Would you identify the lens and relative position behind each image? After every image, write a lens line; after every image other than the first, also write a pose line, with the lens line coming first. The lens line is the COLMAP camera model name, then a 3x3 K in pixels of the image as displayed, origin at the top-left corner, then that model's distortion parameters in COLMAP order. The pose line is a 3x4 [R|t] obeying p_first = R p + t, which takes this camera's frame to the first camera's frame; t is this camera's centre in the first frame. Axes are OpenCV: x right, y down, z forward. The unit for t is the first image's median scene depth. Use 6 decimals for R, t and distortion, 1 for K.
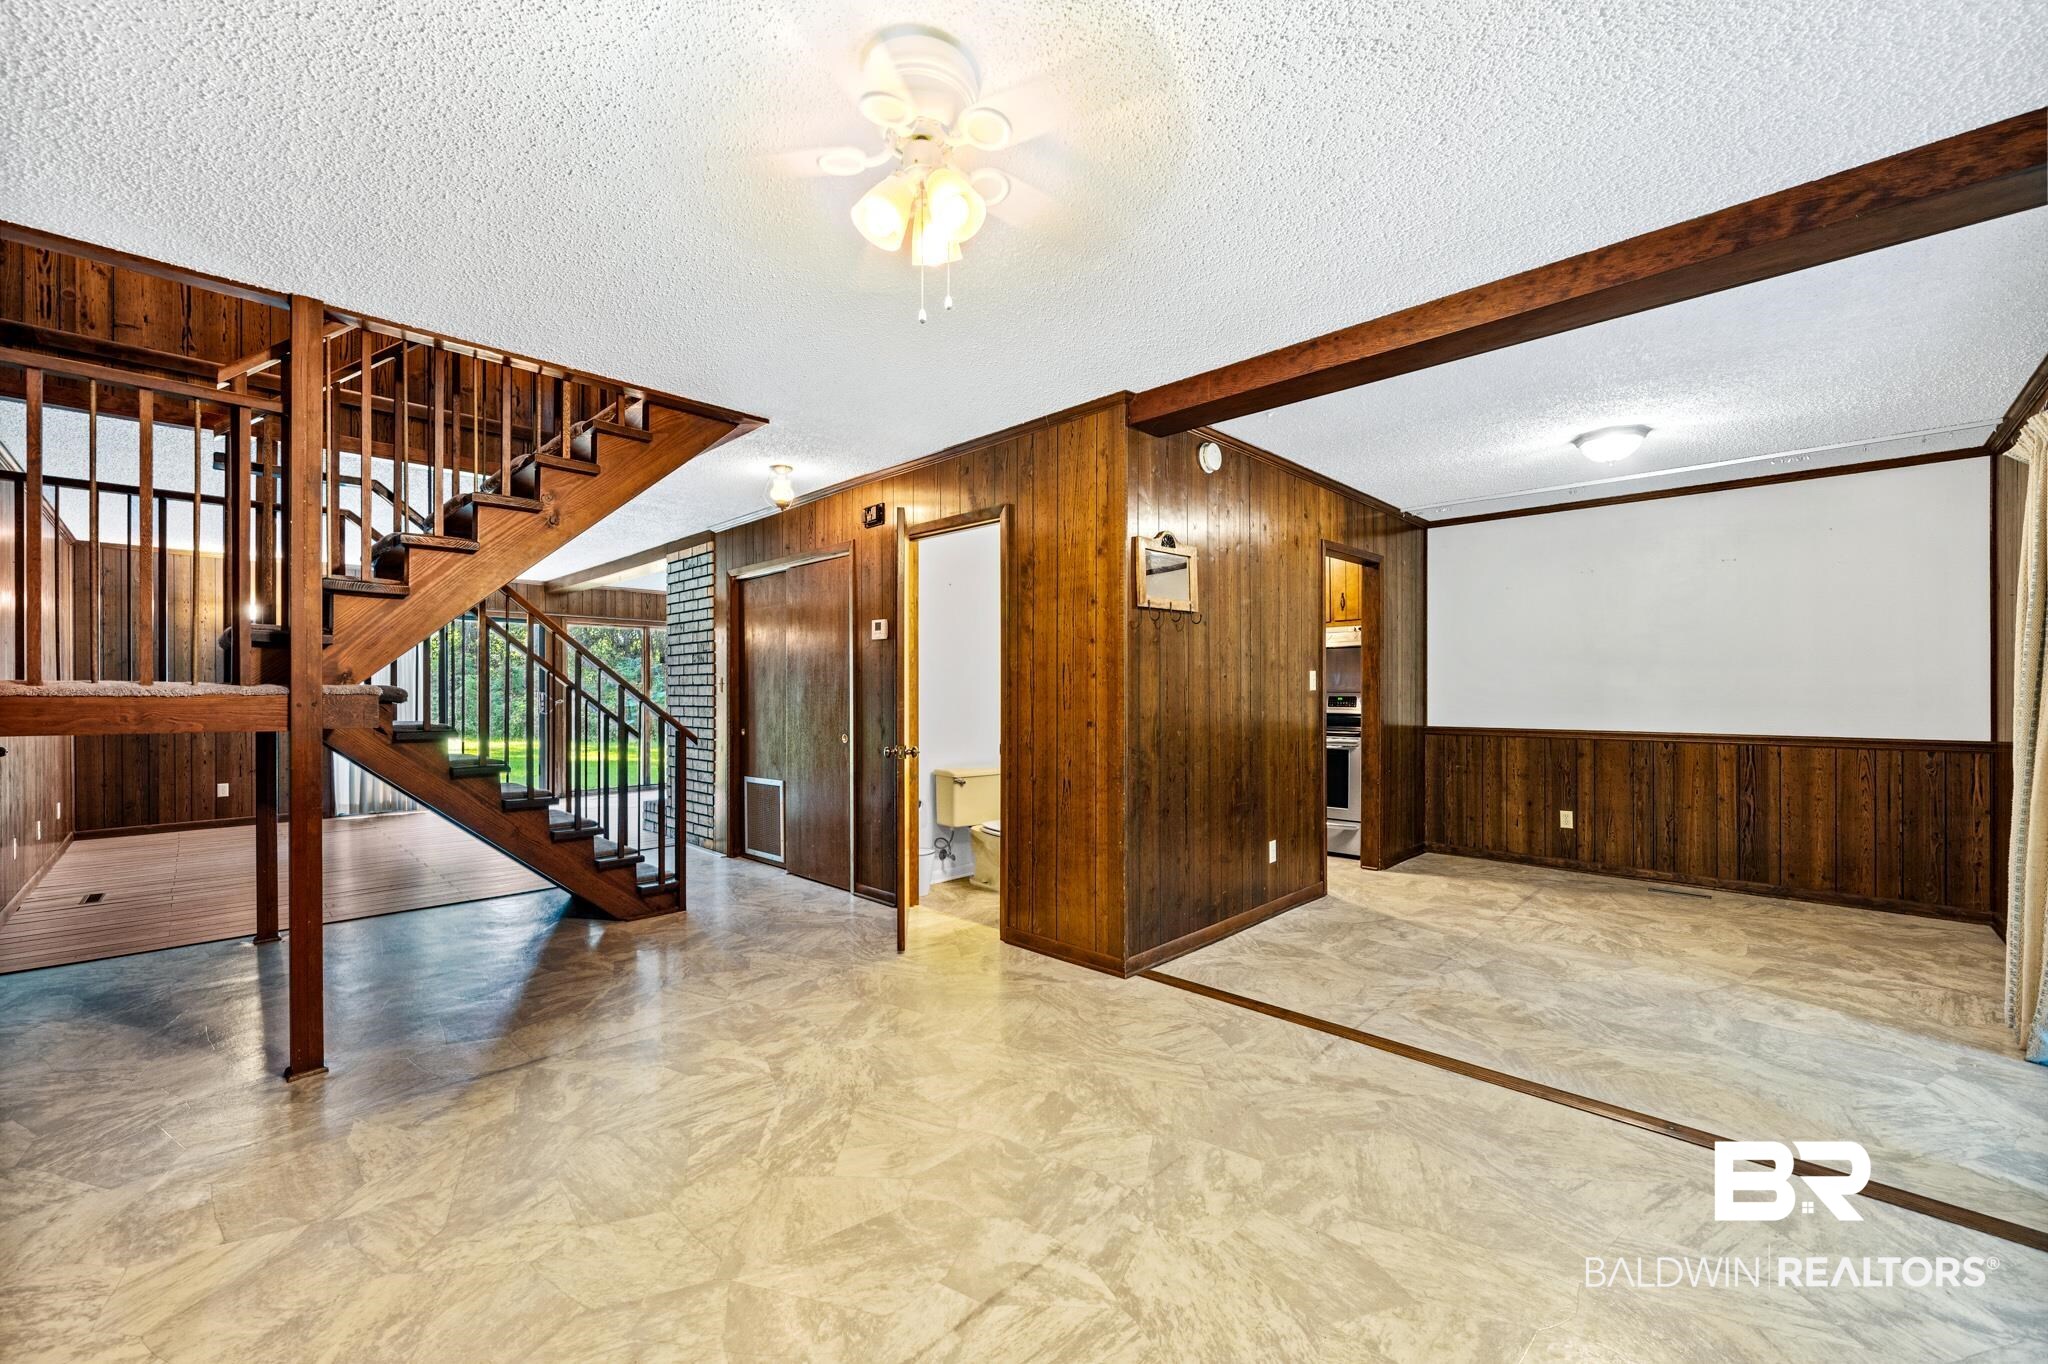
lens RADIAL K [[812.9, 0, 1004.1], [0, 812.9, 688.5], [0, 0, 1]] dist [-0.000397, -0.000054]
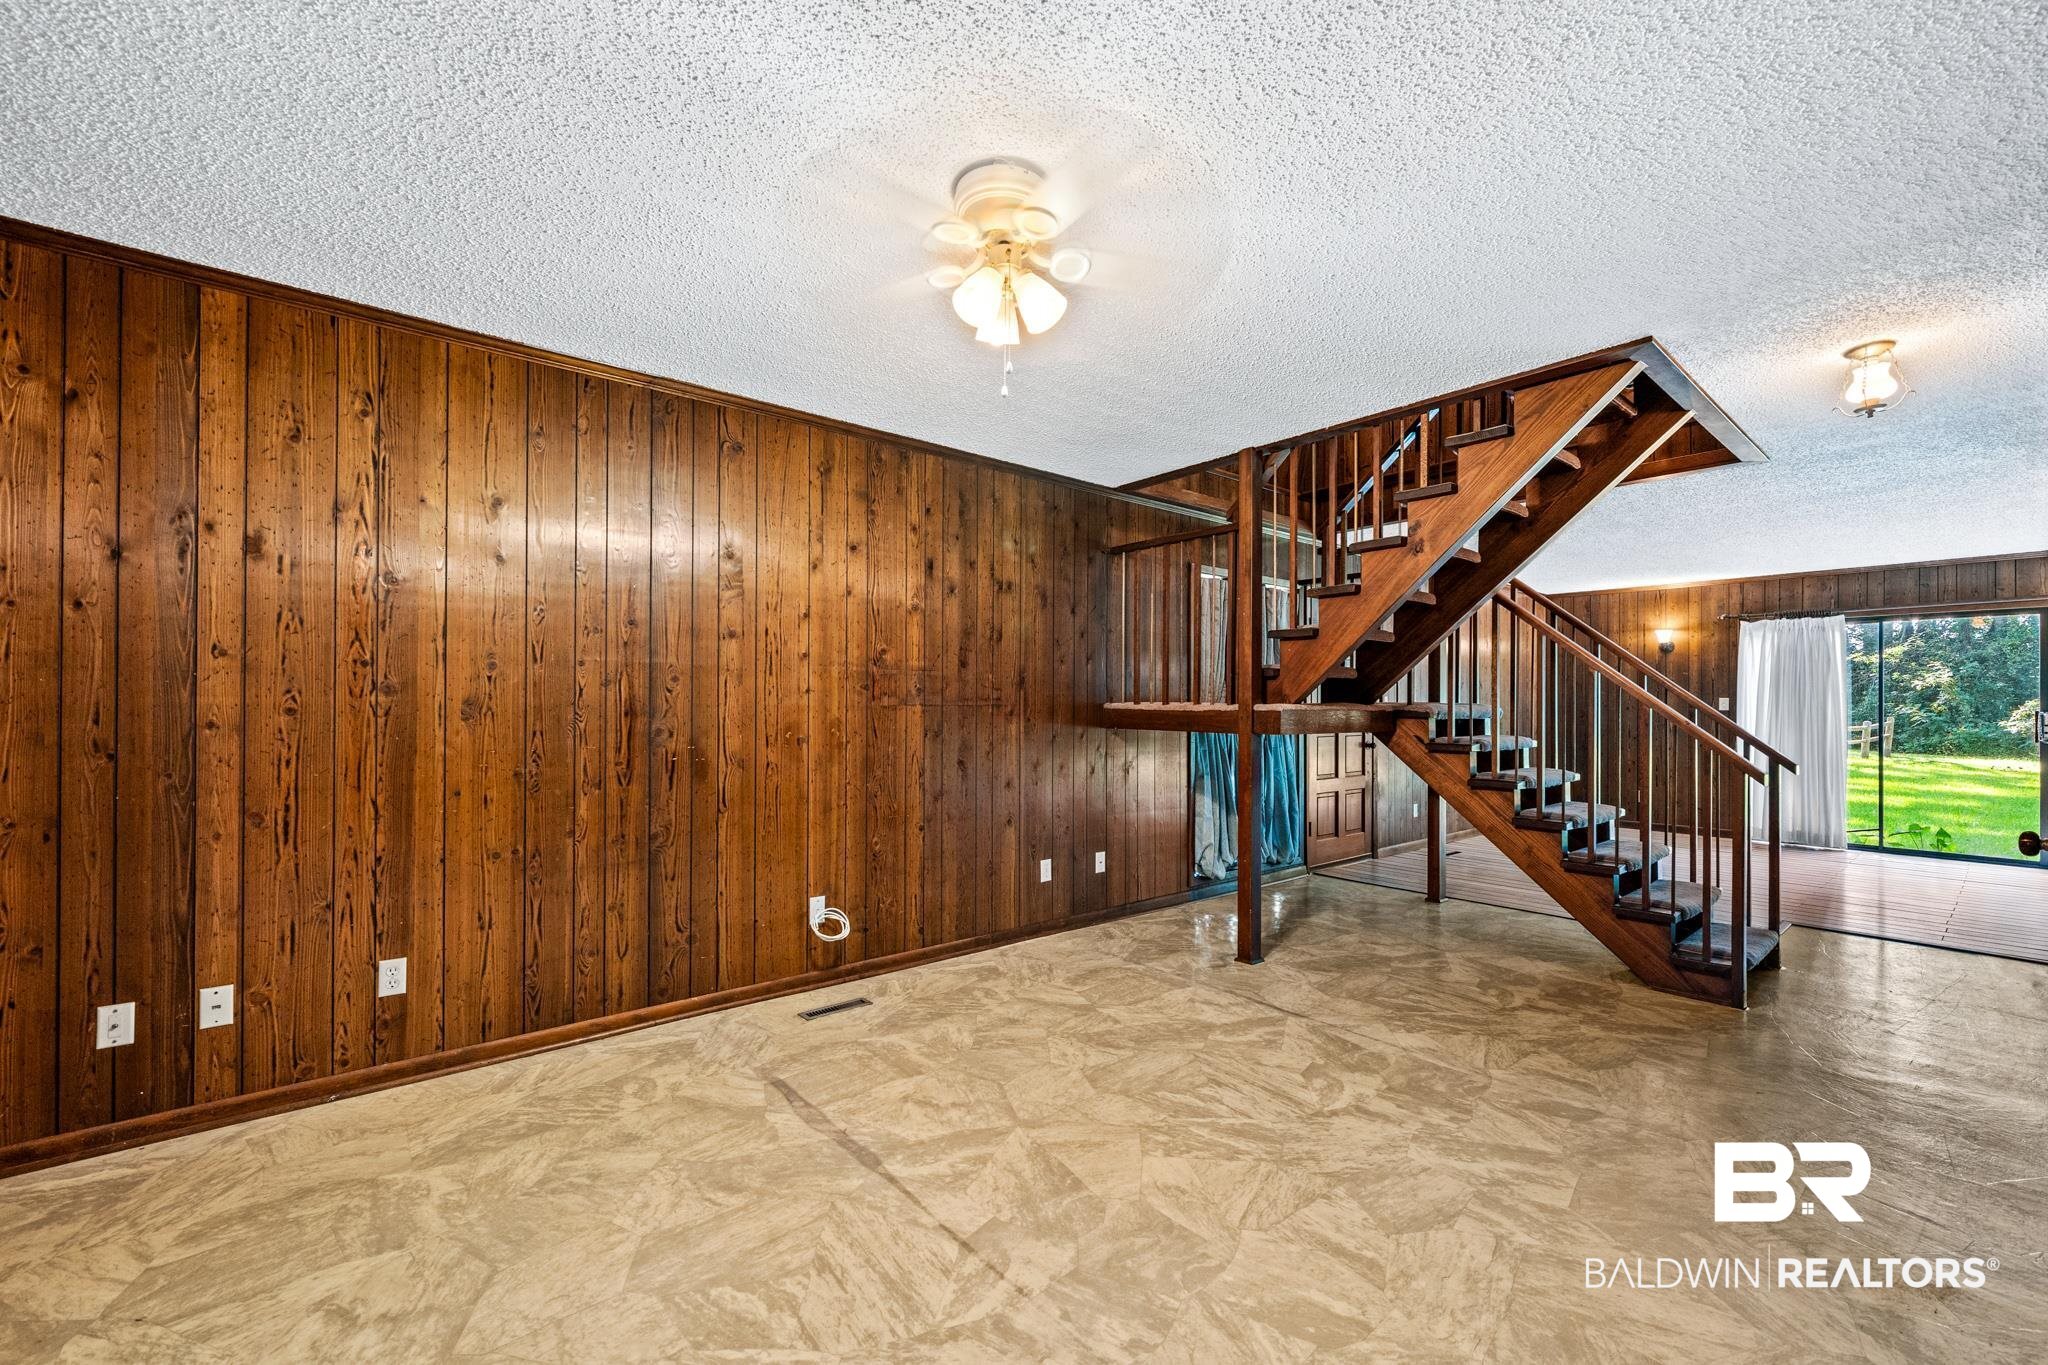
lens RADIAL K [[806.3, 0, 1022.8], [0, 806.3, 698.8], [0, 0, 1]] dist [0.000141, 0.000021]
pose [[-0.091469, -0.009504, -0.995763, 0.667969], [0.000192, 0.999954, -0.009562, 0.000079], [0.995808, -0.001066, -0.091463, 0.713767]]
